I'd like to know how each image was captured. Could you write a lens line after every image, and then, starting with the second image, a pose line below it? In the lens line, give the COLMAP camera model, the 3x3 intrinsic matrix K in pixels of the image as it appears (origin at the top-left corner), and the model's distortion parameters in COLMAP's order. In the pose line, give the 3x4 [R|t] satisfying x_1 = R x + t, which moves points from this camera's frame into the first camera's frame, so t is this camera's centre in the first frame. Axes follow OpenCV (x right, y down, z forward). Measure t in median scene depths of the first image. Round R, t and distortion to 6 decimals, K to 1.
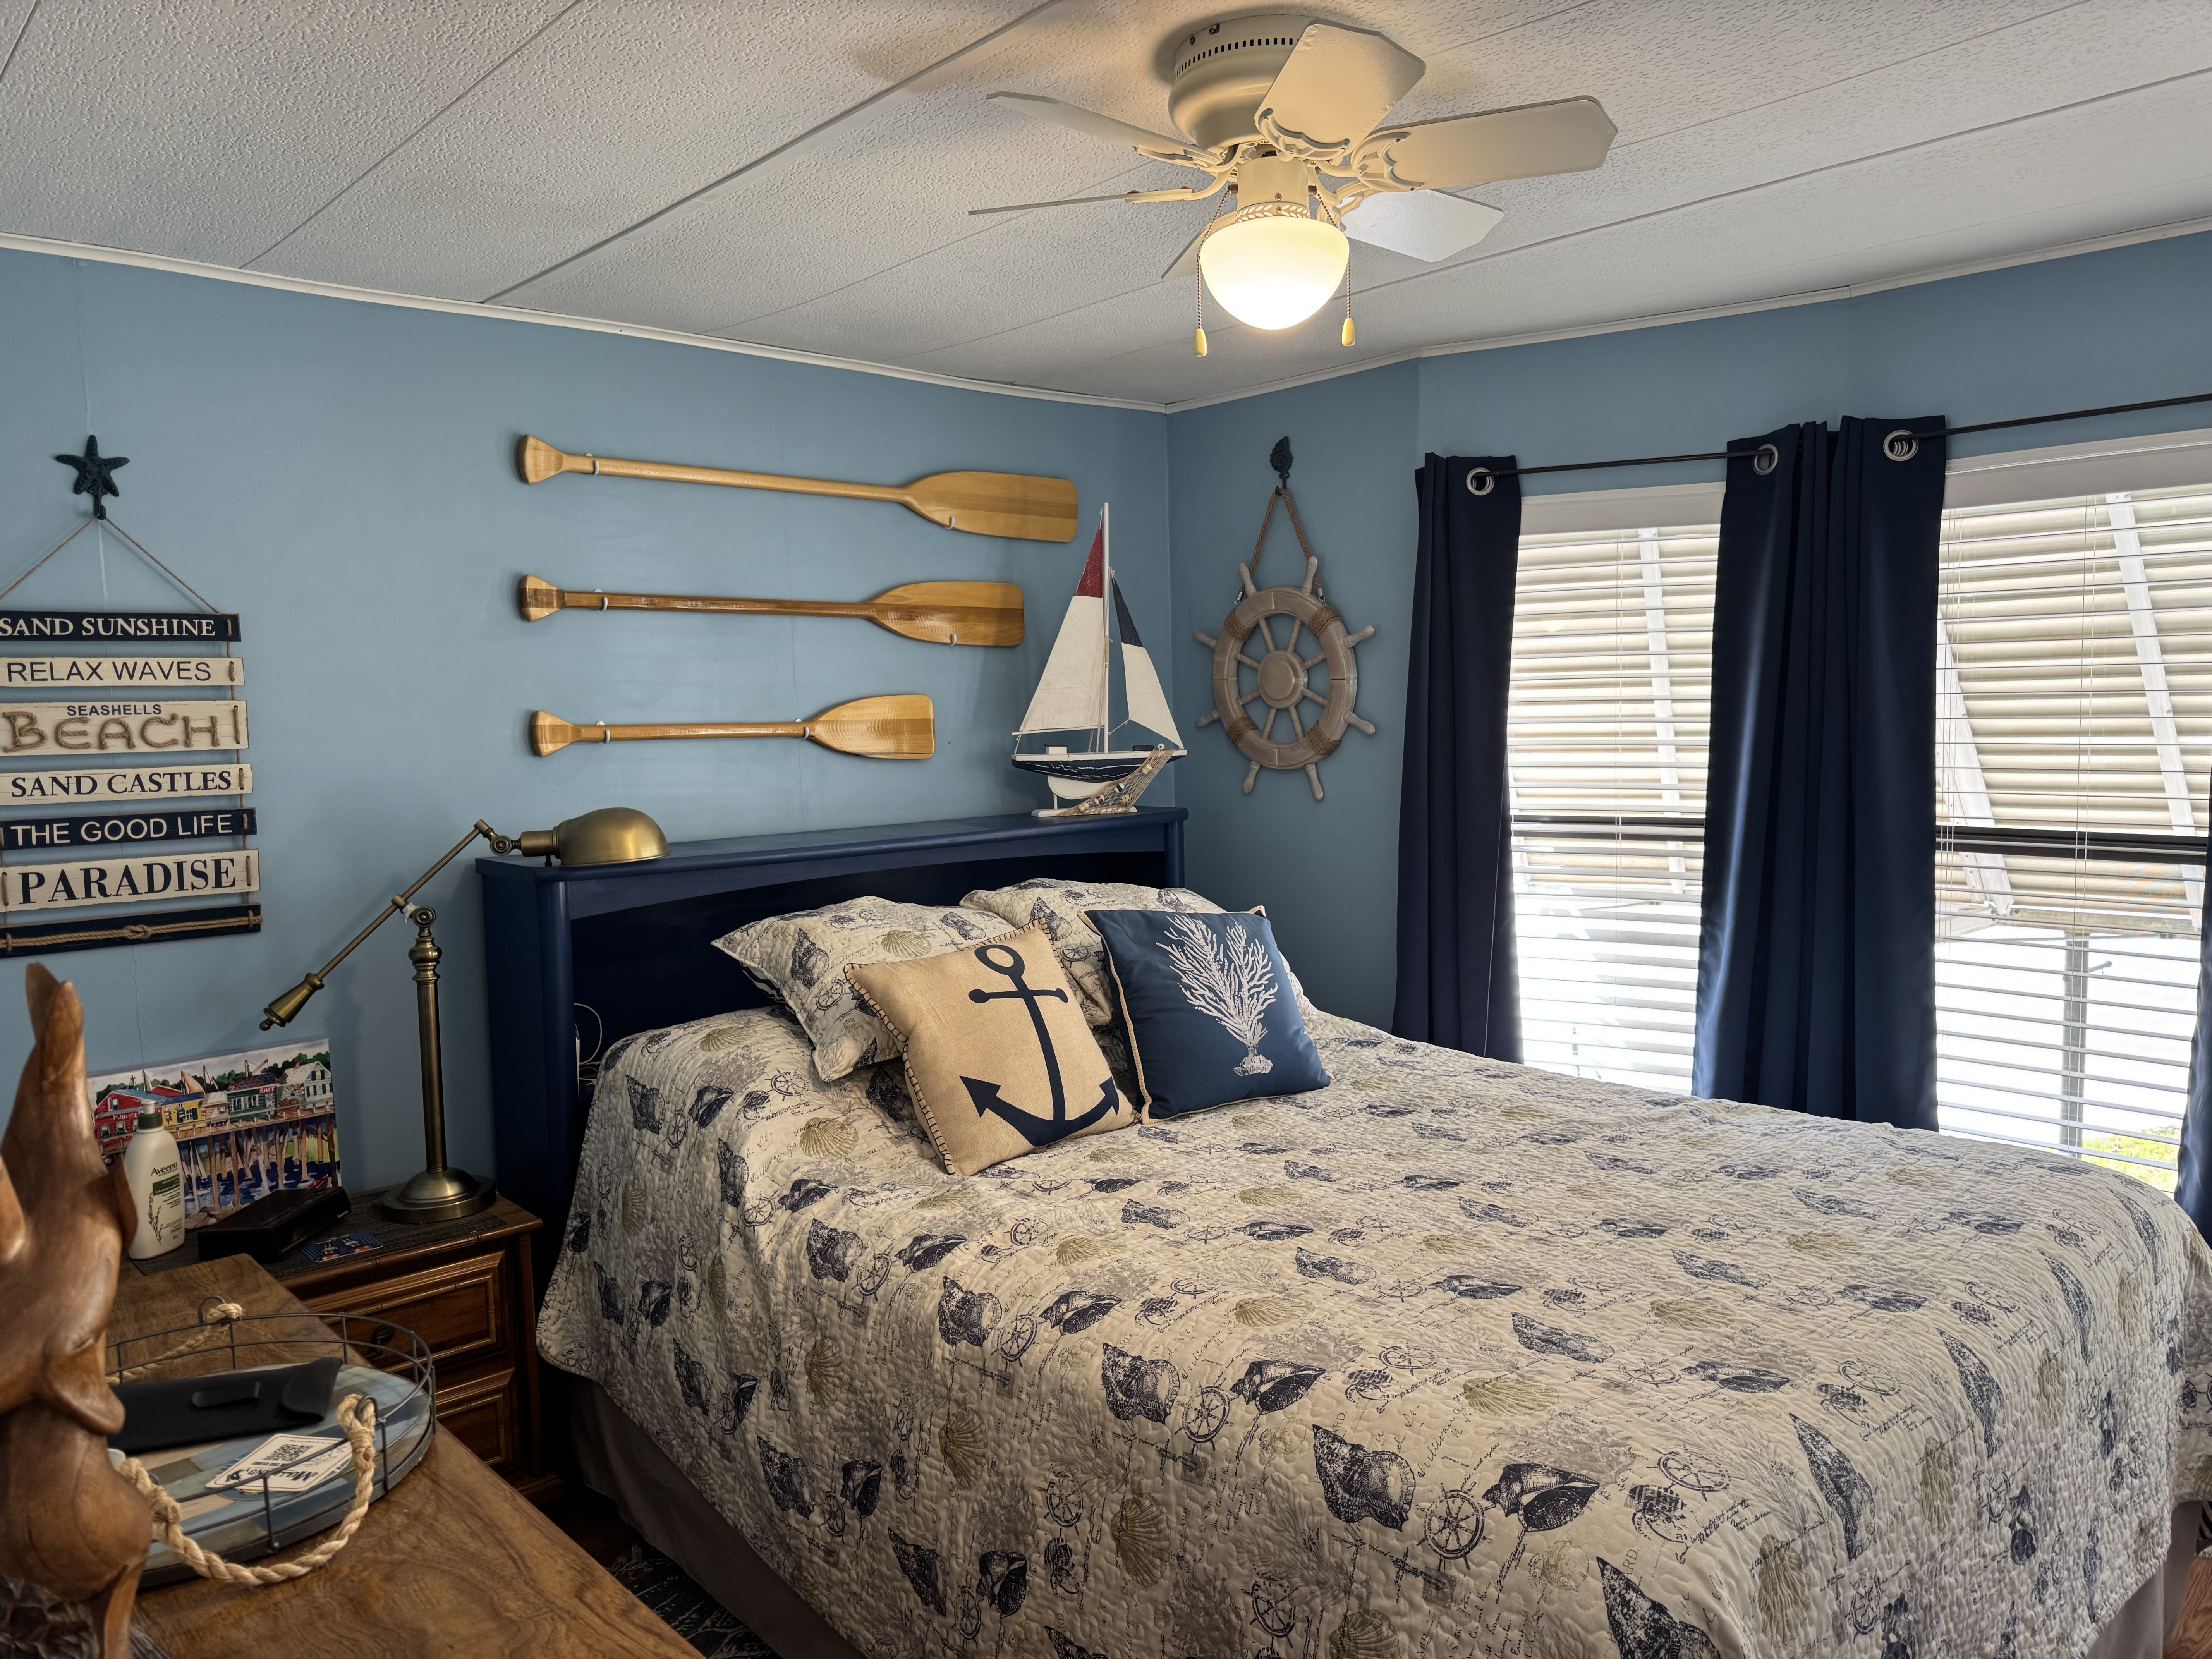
lens RADIAL K [[1561.1, 0, 1110.3], [0, 1561.1, 803.9], [0, 0, 1]] dist [0.107083, -0.166398]
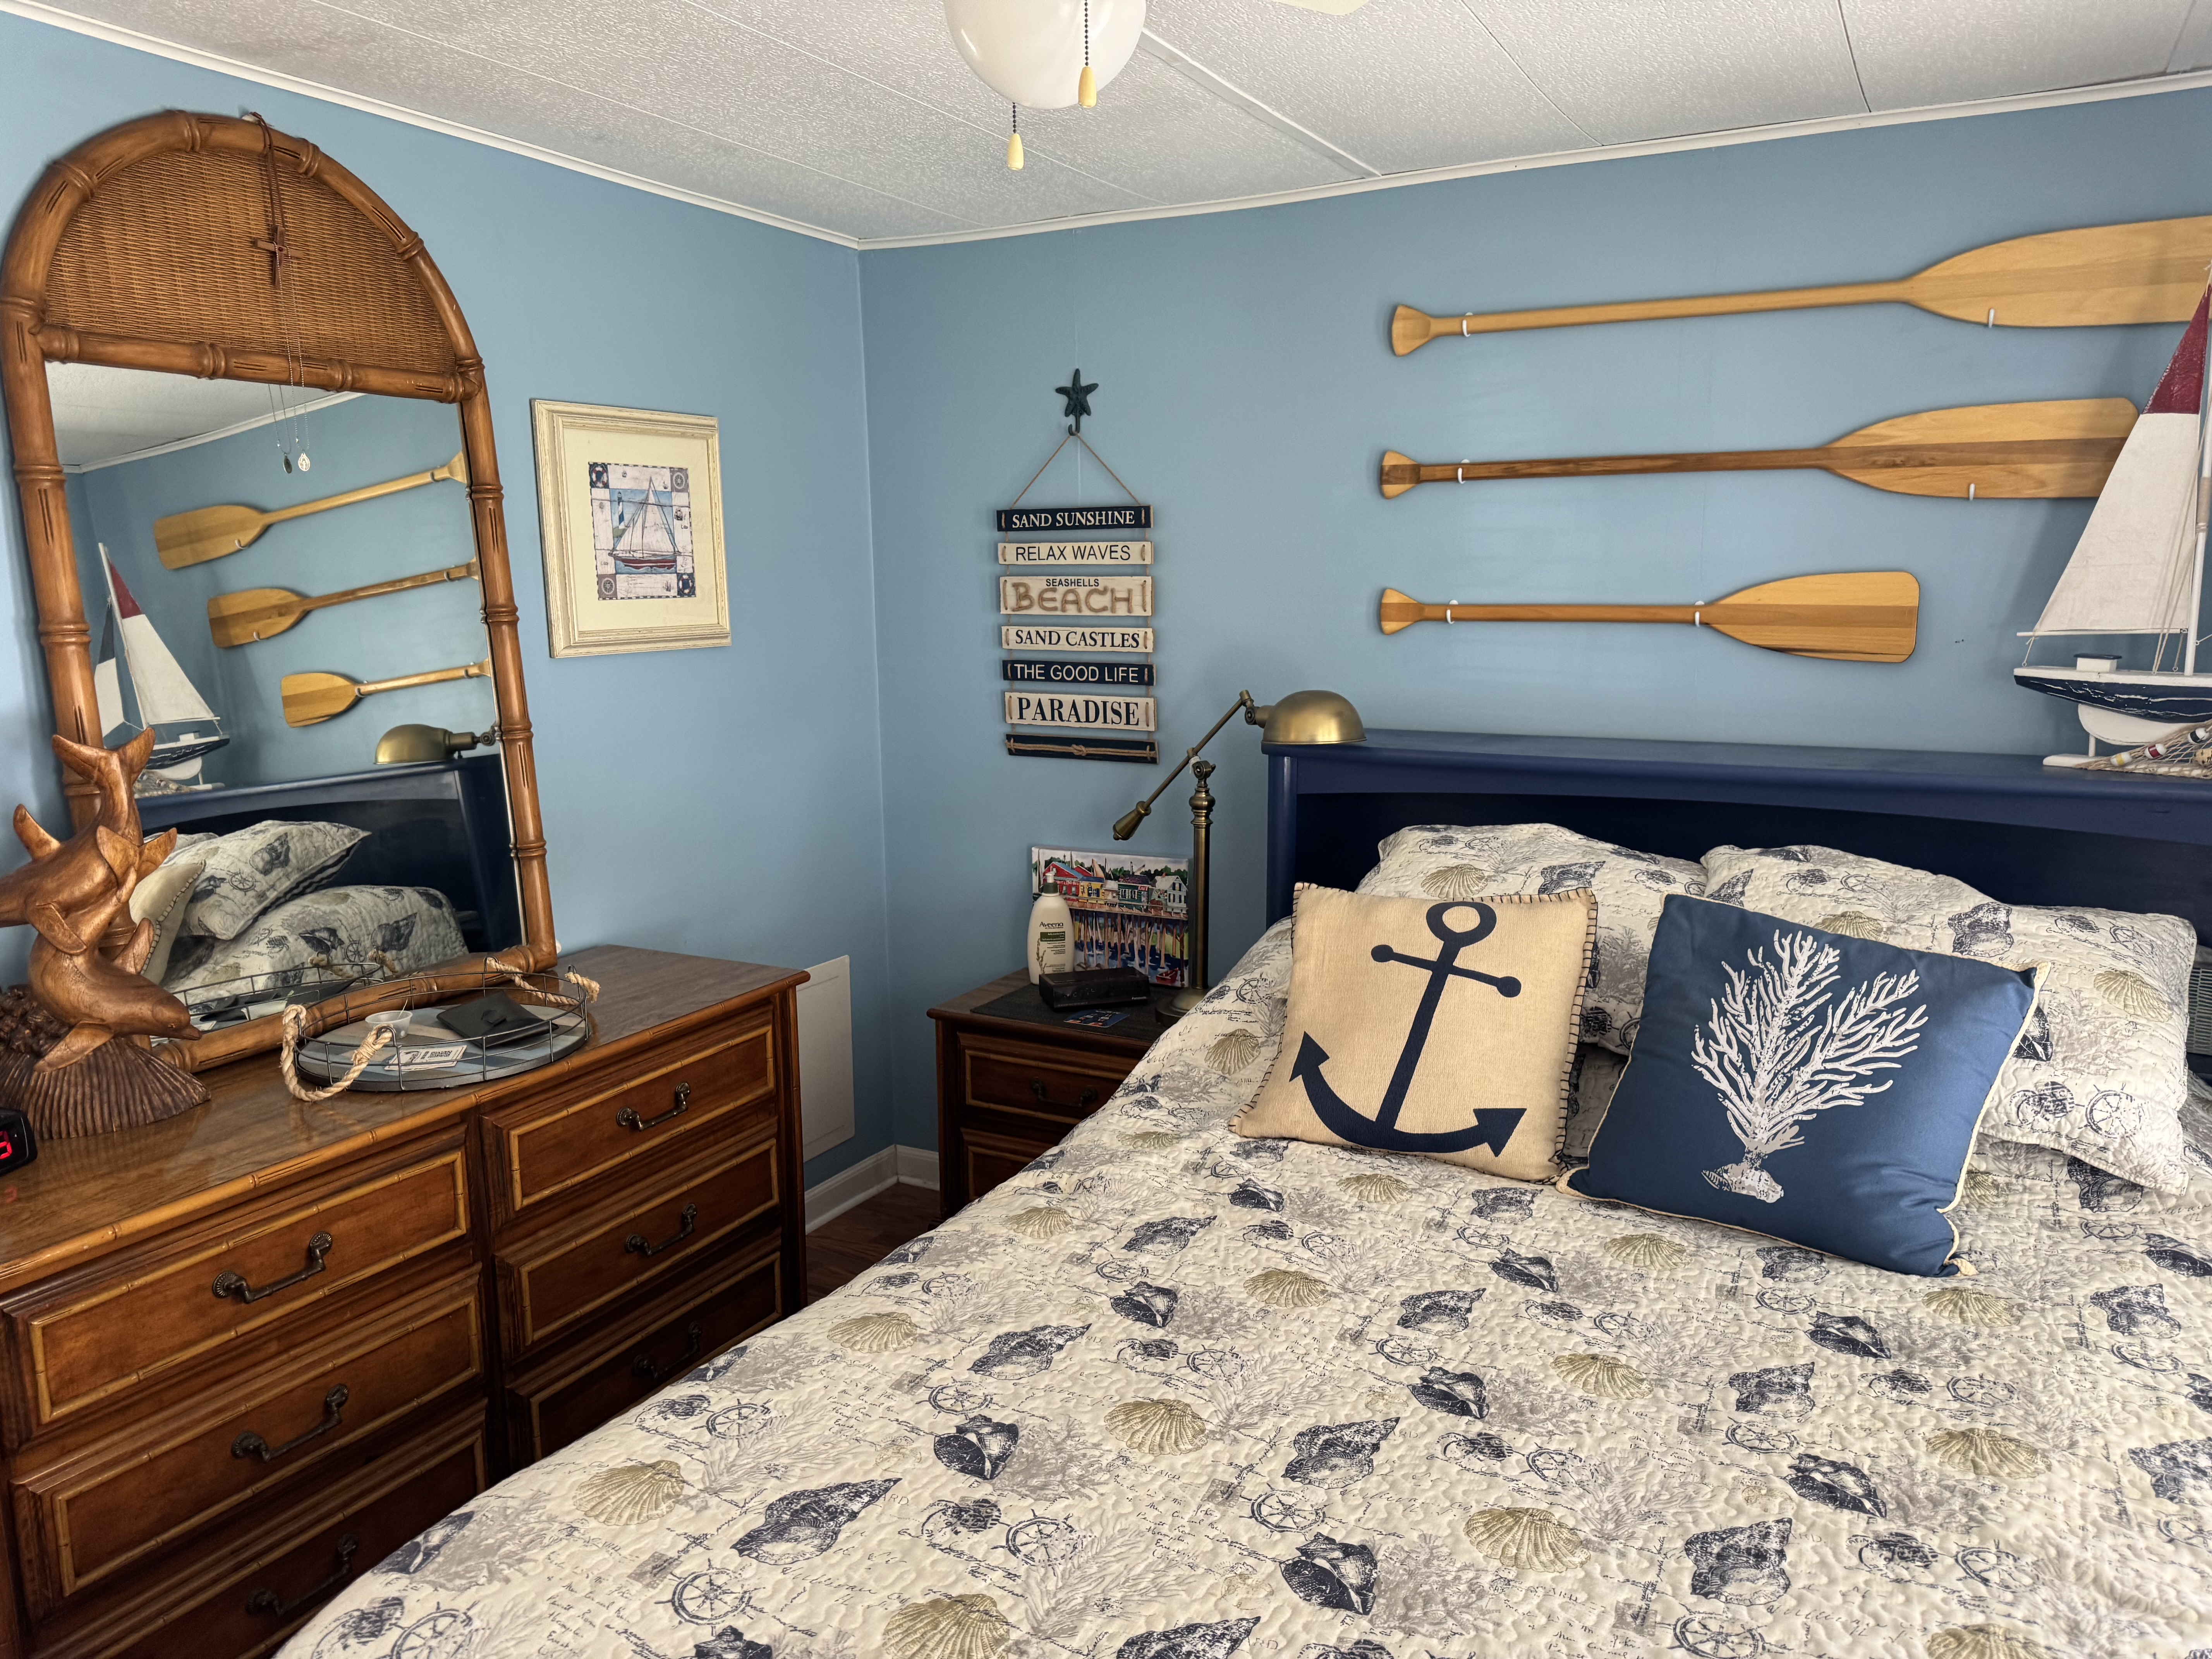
lens RADIAL K [[1557.9, 0, 1106.0], [0, 1557.9, 829.5], [0, 0, 1]] dist [0.101060, -0.159651]
pose [[0.322085, 0.173065, -0.930758, 0.627284], [-0.060482, 0.984902, 0.162203, -0.067943], [0.944777, 0.004051, 0.327689, 0.583919]]
